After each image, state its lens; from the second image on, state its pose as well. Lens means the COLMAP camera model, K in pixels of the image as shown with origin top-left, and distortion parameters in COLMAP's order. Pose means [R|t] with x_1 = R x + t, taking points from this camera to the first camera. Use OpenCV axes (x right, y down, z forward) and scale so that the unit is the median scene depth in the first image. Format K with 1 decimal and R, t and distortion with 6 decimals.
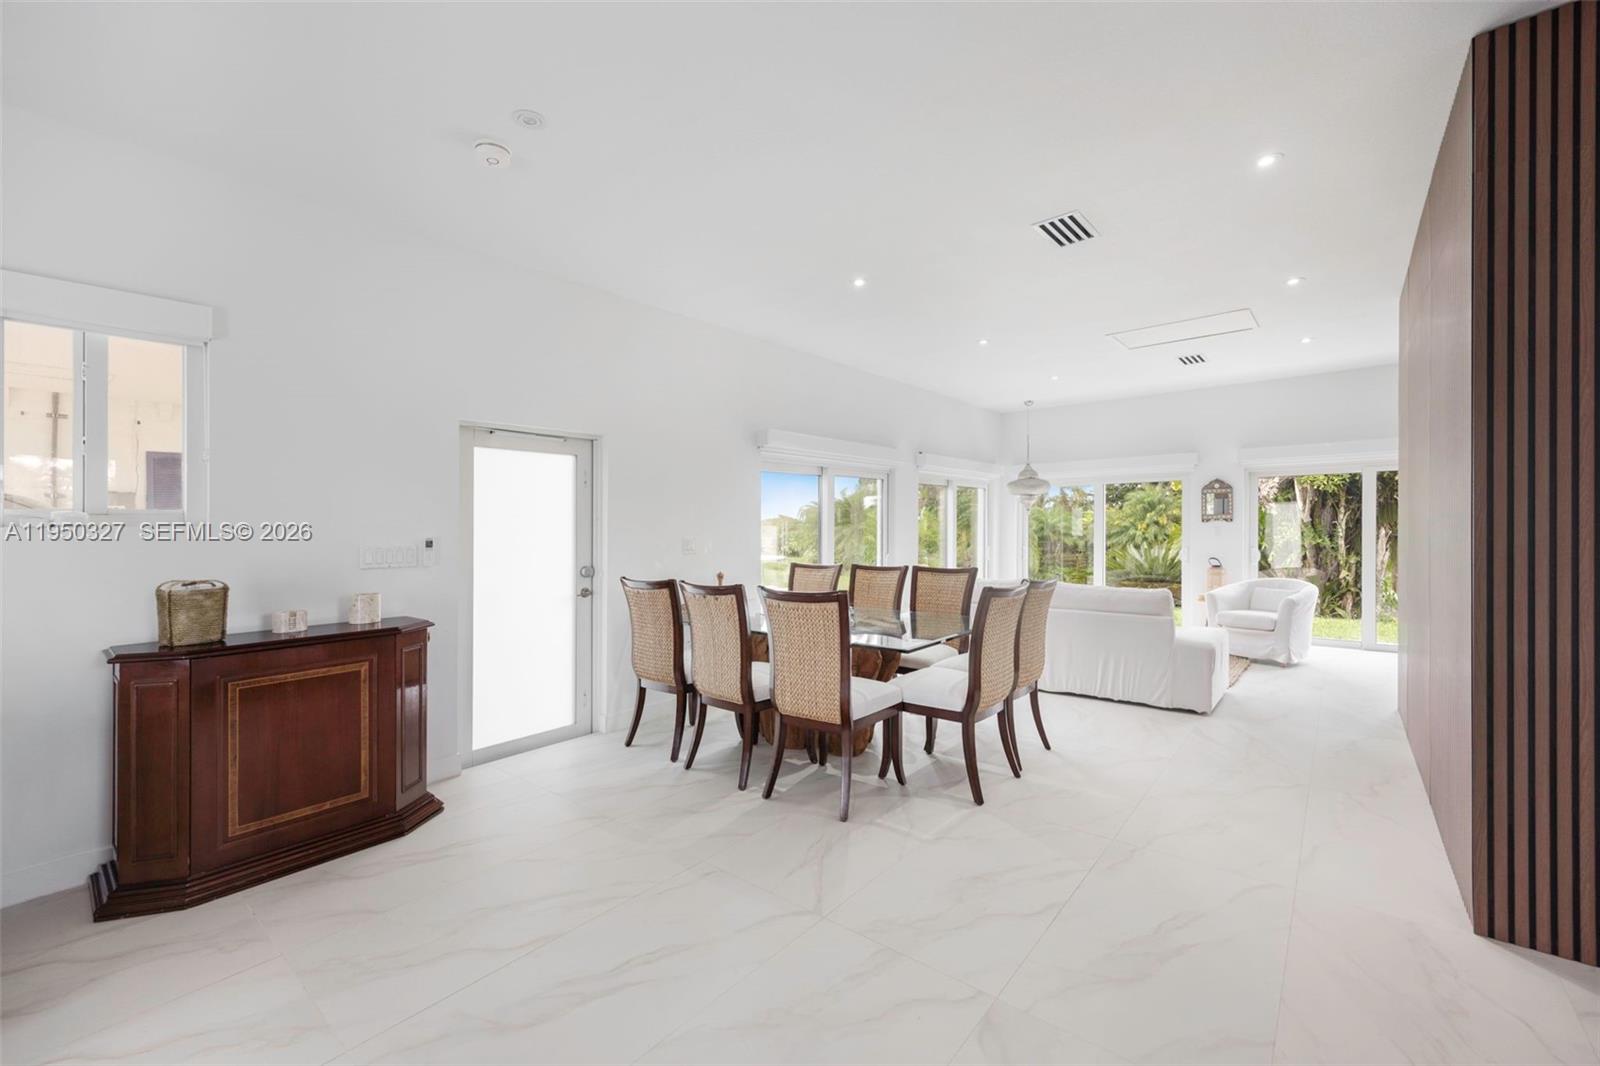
lens RADIAL K [[617.1, 0, 802.0], [0, 617.1, 540.4], [0, 0, 1]] dist [0.000890, 0.000042]
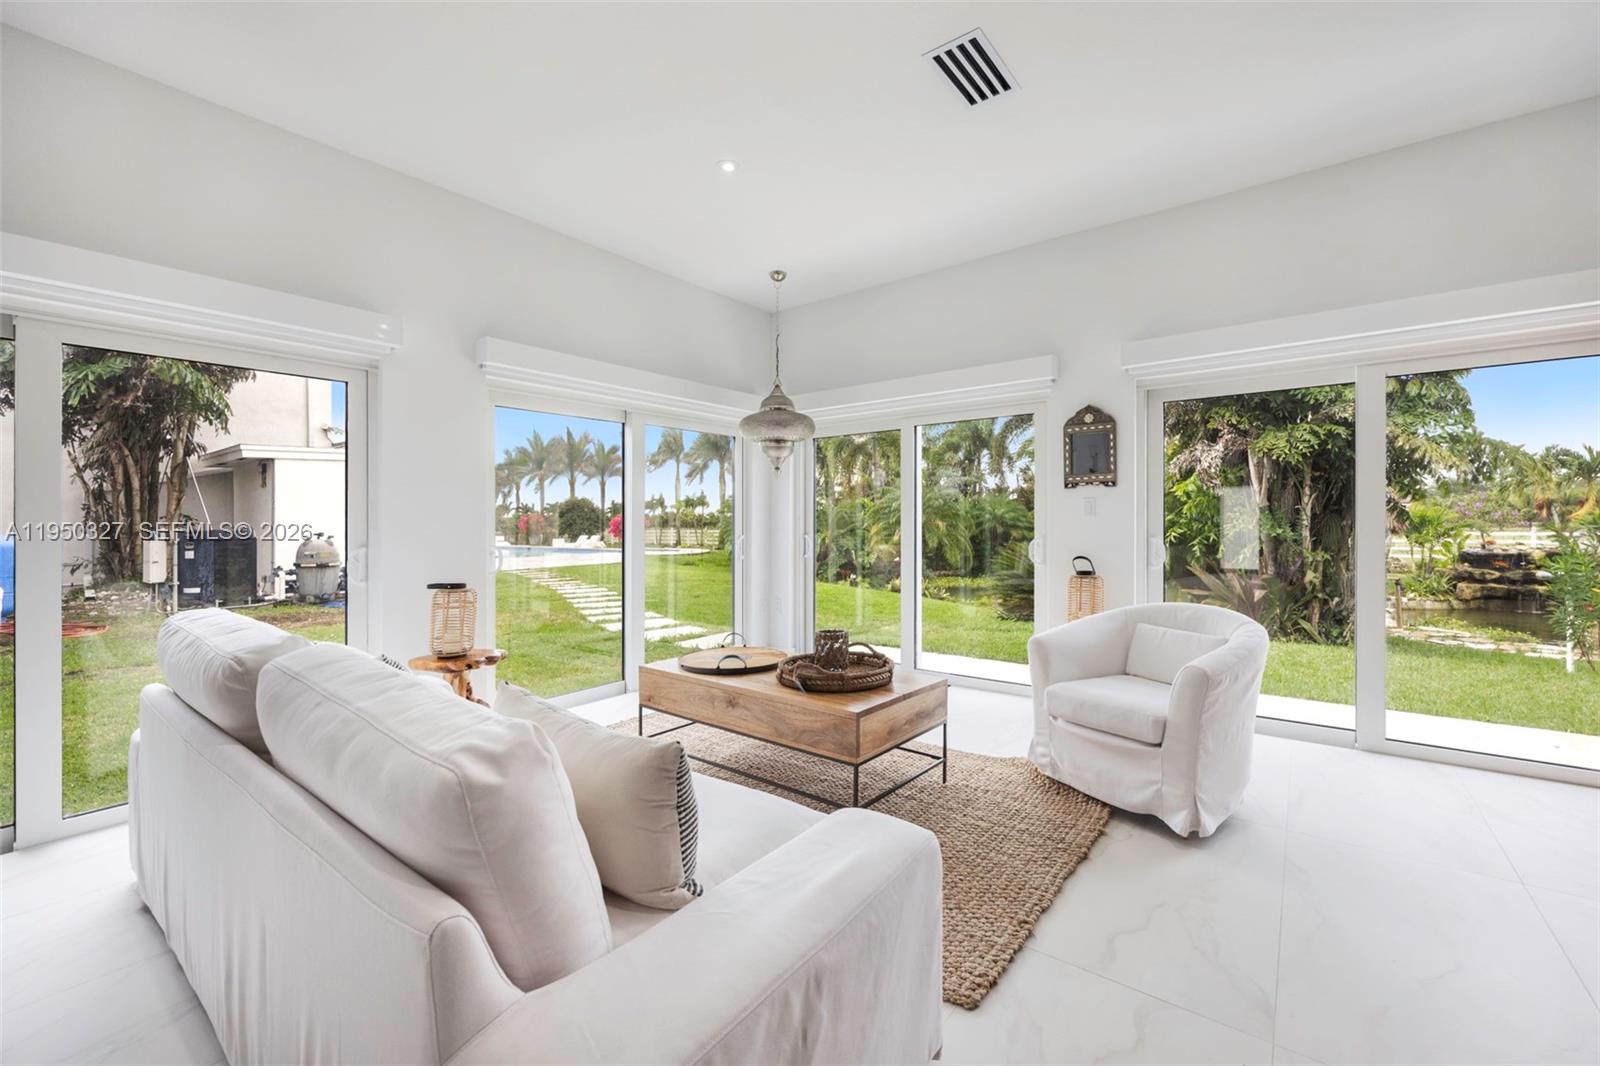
lens RADIAL K [[656.2, 0, 801.4], [0, 656.2, 529.8], [0, 0, 1]] dist [-0.003348, -0.000136]
pose [[0.997853, 0.003839, 0.065387, 0.208236], [-0.003547, 0.999983, -0.004571, 0.004812], [-0.065403, 0.004330, 0.997850, 0.245045]]
